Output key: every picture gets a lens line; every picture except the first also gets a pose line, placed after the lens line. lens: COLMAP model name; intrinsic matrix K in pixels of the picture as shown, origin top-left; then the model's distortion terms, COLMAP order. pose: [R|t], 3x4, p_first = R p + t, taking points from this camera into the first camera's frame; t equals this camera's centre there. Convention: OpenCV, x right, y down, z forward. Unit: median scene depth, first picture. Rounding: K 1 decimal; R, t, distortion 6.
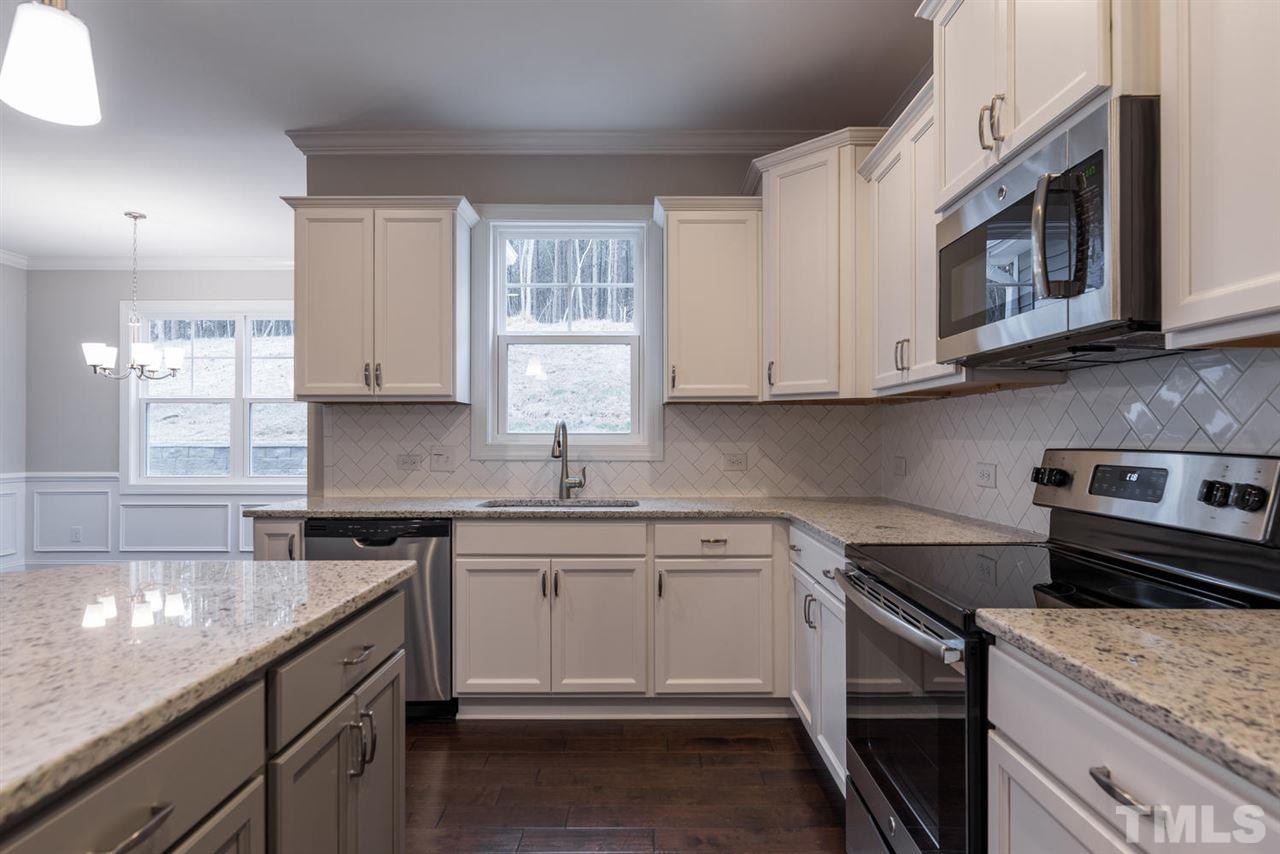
lens RADIAL K [[674.9, 0, 644.3], [0, 674.9, 434.3], [0, 0, 1]] dist [-0.002451, -0.002334]
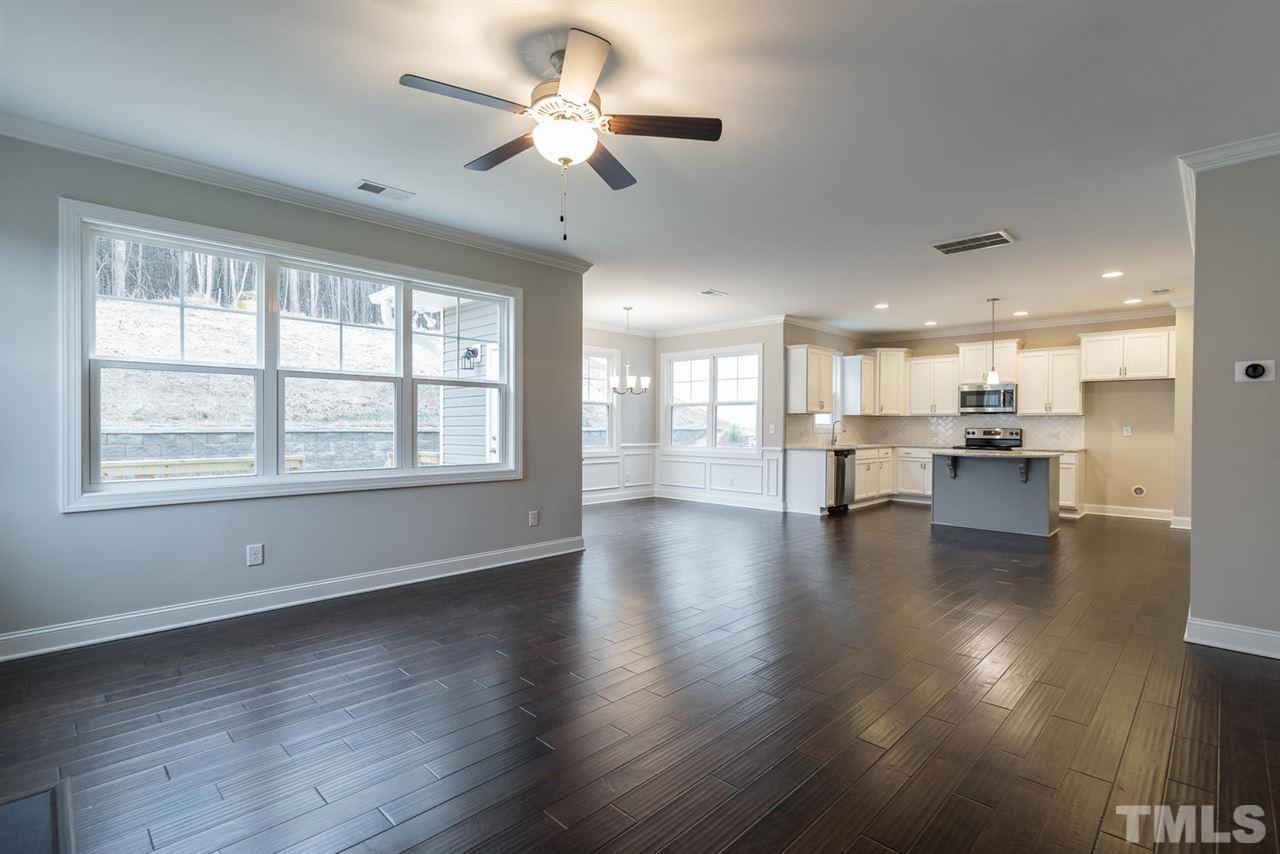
lens RADIAL K [[594.8, 0, 645.6], [0, 594.8, 429.3], [0, 0, 1]] dist [0.005373, -0.000338]
pose [[0.698011, -0.003742, 0.716078, -2.615623], [-0.006759, 0.999907, 0.011815, -0.004497], [-0.716056, -0.013087, 0.697921, -0.286370]]
